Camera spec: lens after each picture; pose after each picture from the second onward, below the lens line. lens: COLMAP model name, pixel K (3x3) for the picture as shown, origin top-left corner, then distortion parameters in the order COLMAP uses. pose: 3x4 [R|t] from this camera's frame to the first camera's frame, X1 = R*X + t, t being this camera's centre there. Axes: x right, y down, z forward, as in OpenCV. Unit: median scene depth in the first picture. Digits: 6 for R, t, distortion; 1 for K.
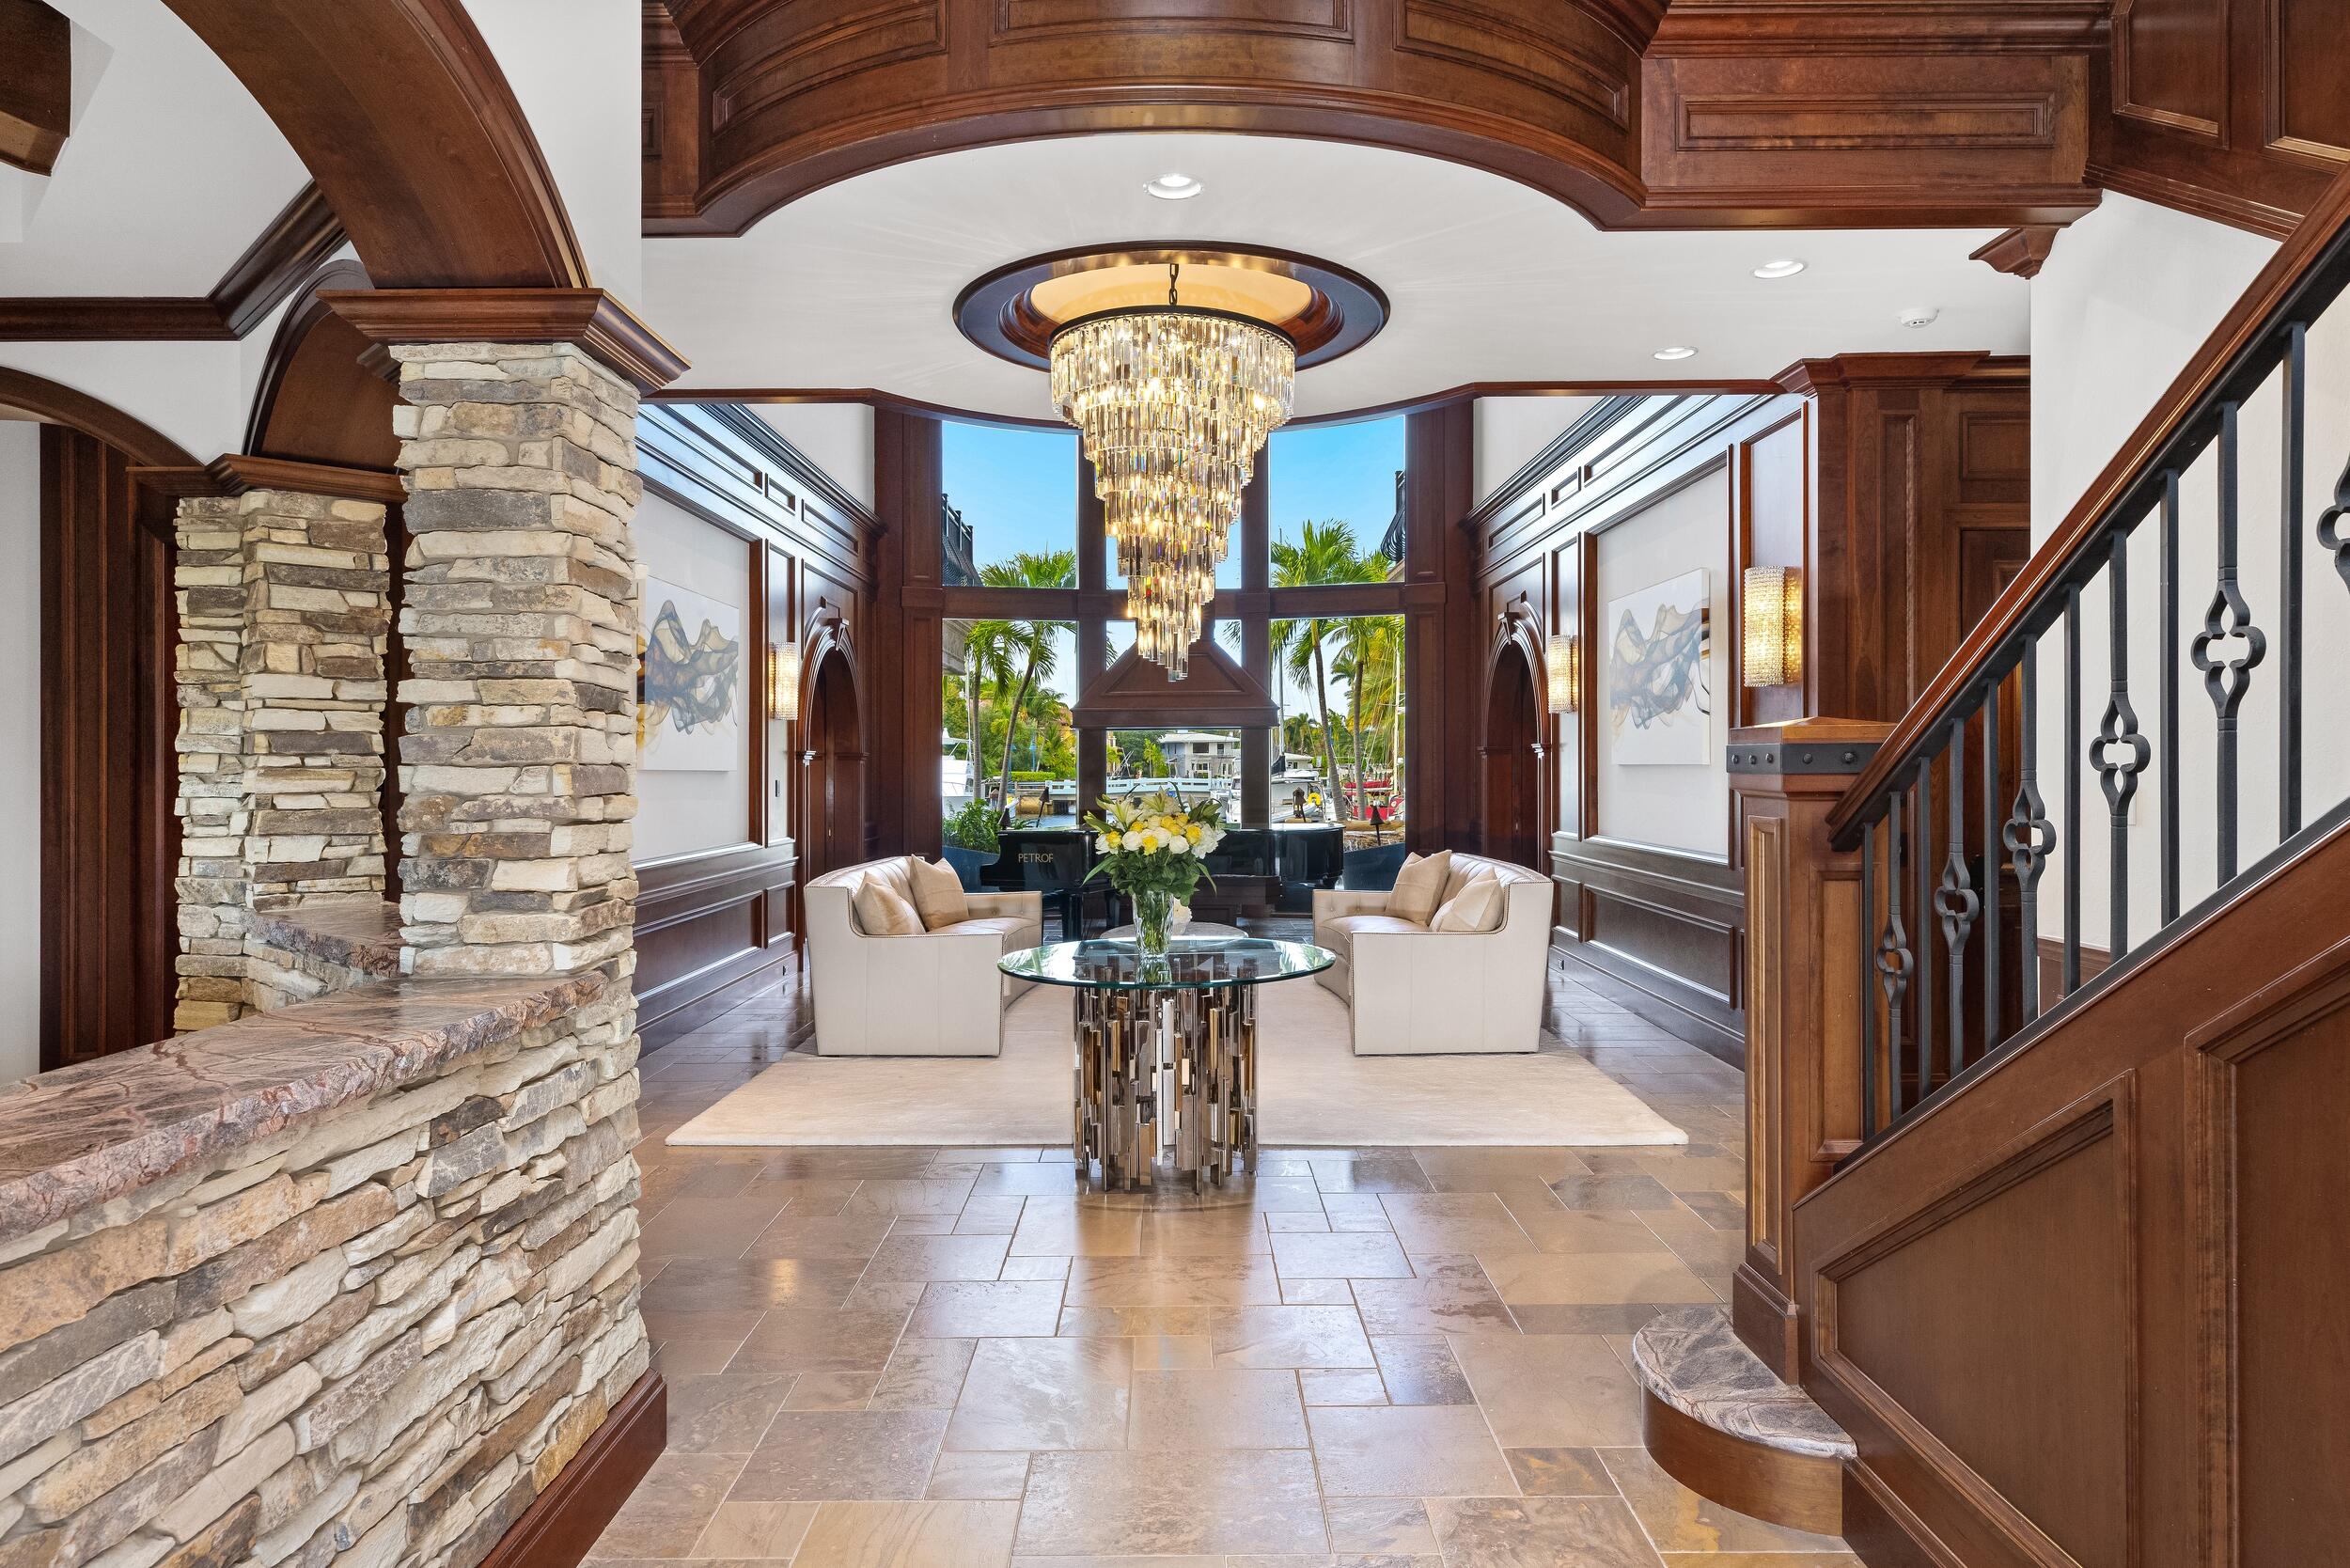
lens RADIAL K [[1417.6, 0, 1172.5], [0, 1417.6, 754.8], [0, 0, 1]] dist [0.000160, 0.000004]
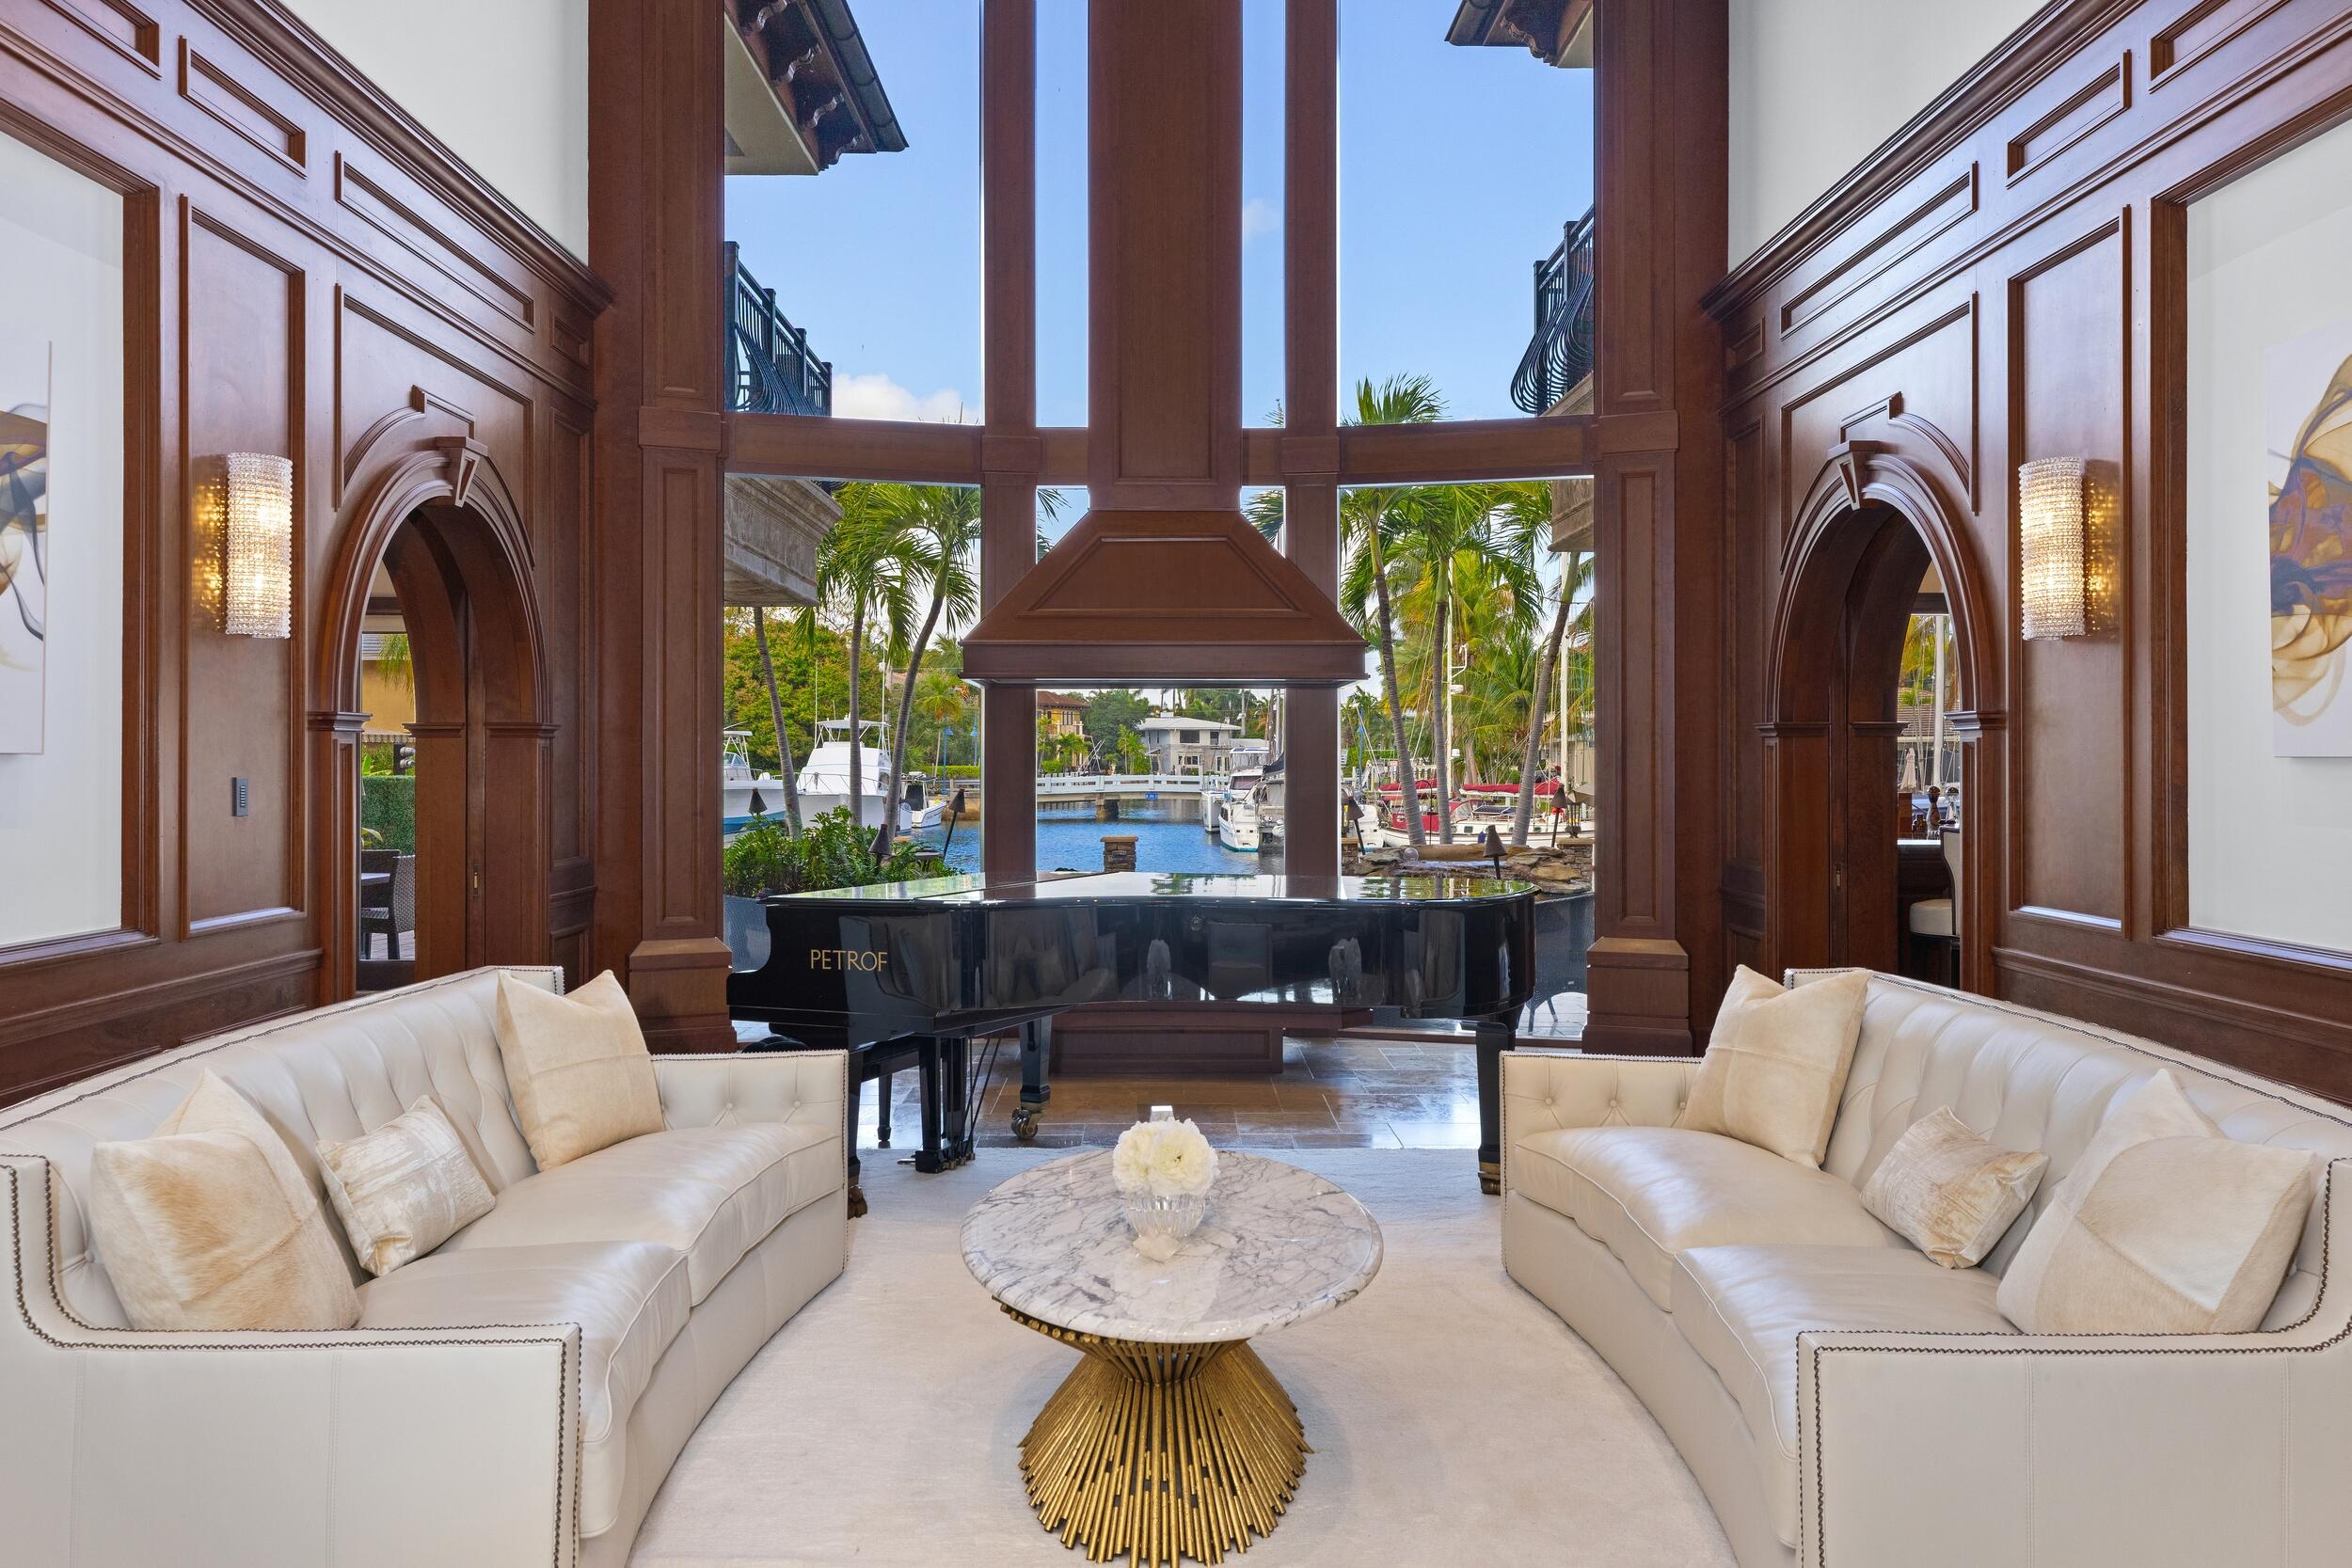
lens RADIAL K [[1582.8, 0, 1176.0], [0, 1582.8, 784.0], [0, 0, 1]] dist [0.001433, 0.000167]
pose [[0.999863, 0.007537, 0.014723, -0.001437], [-0.007872, 0.999709, 0.022806, 0.005258], [-0.014546, -0.022919, 0.999631, 0.416937]]
